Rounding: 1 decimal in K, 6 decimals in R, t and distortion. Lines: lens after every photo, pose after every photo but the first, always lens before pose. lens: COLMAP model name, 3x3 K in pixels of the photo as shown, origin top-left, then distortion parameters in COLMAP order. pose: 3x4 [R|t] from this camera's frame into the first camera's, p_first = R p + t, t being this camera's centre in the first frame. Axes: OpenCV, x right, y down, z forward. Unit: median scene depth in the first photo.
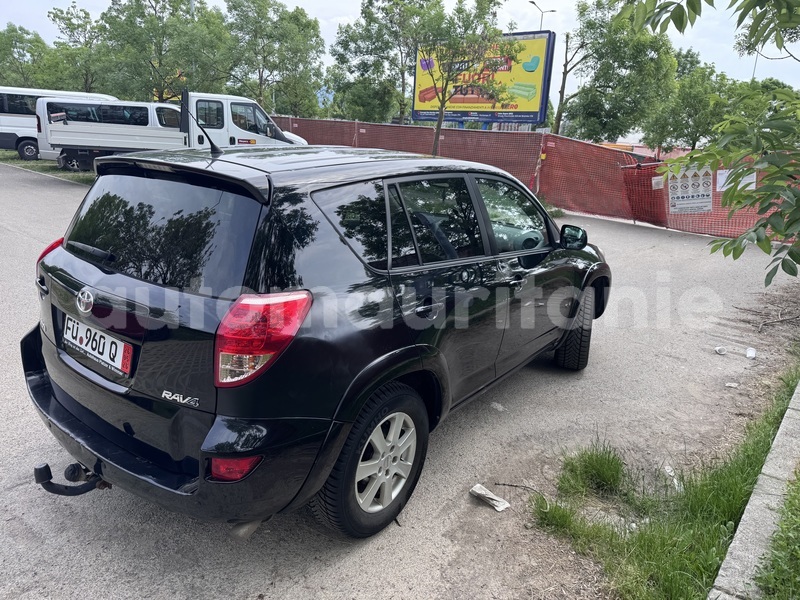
lens RADIAL K [[566.1, 0, 396.8], [0, 566.1, 300.8], [0, 0, 1]] dist [-0.000784, -0.012339]
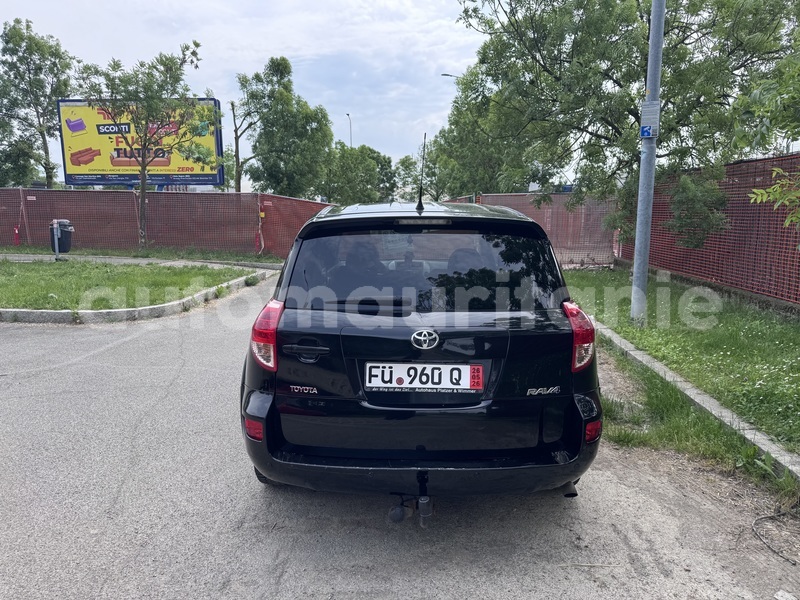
lens RADIAL K [[566.1, 0, 401.8], [0, 566.1, 296.5], [0, 0, 1]] dist [-0.000784, -0.012339]
pose [[0.799684, -0.142129, 0.583356, -0.170226], [0.204006, 0.978096, -0.041355, -0.006362], [-0.564701, 0.152079, 0.811163, 0.012527]]
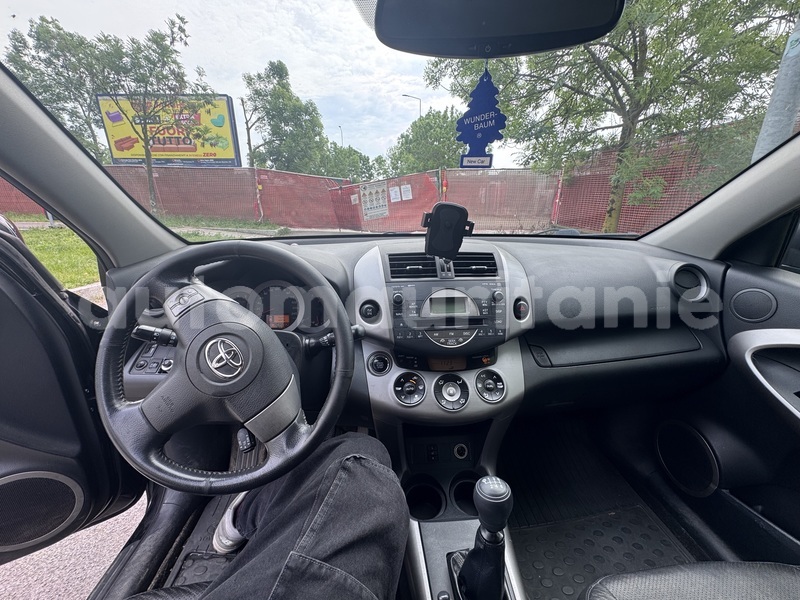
lens RADIAL K [[320.7, 0, 403.0], [0, 320.7, 300.5], [0, 0, 1]] dist [0.002644, -0.000342]
pose [[0.749158, -0.259738, 0.609343, -0.003171], [0.220946, 0.965216, 0.139789, -0.041421], [-0.624456, 0.029908, 0.780487, 0.252161]]
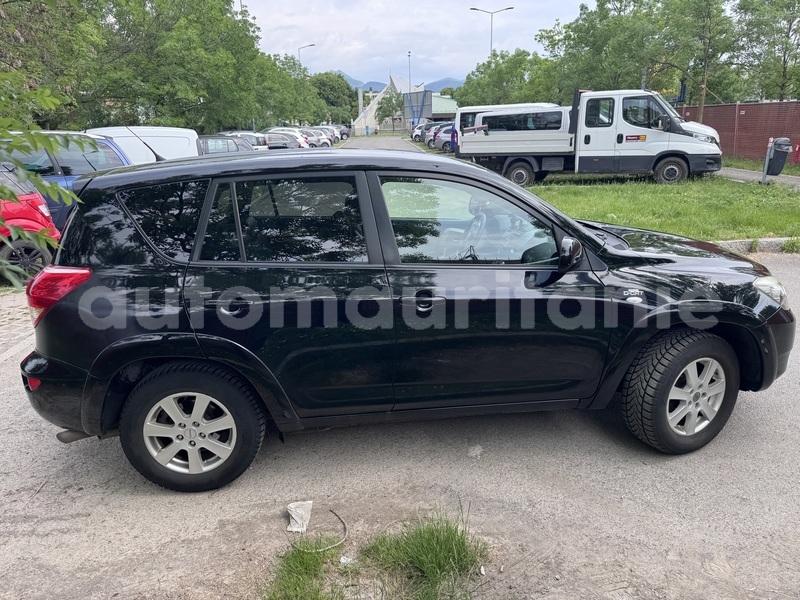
lens RADIAL K [[566.1, 0, 401.5], [0, 566.1, 303.8], [0, 0, 1]] dist [-0.000784, -0.012339]
pose [[0.661443, 0.138439, -0.737108, 0.167942], [-0.134818, 0.988754, 0.064723, -0.015731], [0.737778, 0.056565, 0.672669, 0.085788]]
